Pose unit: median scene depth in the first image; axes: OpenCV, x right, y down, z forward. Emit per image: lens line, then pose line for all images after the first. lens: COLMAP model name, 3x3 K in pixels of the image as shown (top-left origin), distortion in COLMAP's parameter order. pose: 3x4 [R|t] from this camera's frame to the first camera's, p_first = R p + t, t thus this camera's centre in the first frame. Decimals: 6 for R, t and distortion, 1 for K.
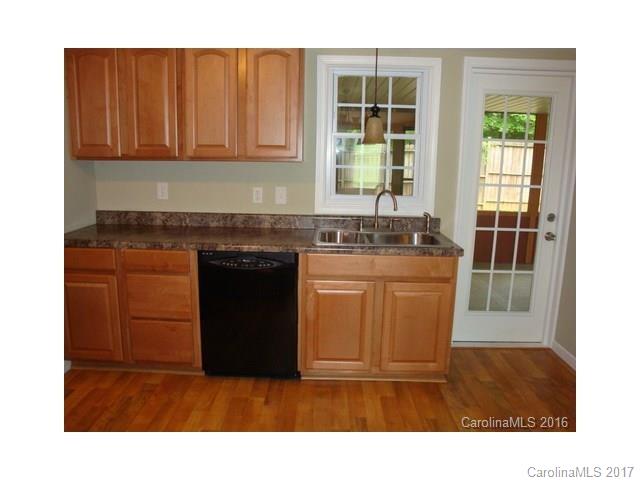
lens RADIAL K [[451.2, 0, 319.6], [0, 451.2, 238.4], [0, 0, 1]] dist [-0.069041, 0.002947]
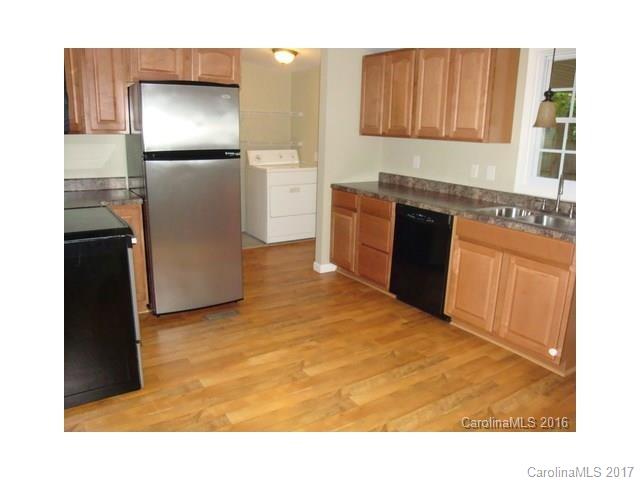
lens RADIAL K [[451.2, 0, 316.9], [0, 451.2, 239.0], [0, 0, 1]] dist [-0.069041, 0.002947]
pose [[0.572390, 0.198956, -0.795479, 0.657040], [-0.176892, 0.977236, 0.117132, 0.015898], [0.800674, 0.073669, 0.594553, -0.011638]]
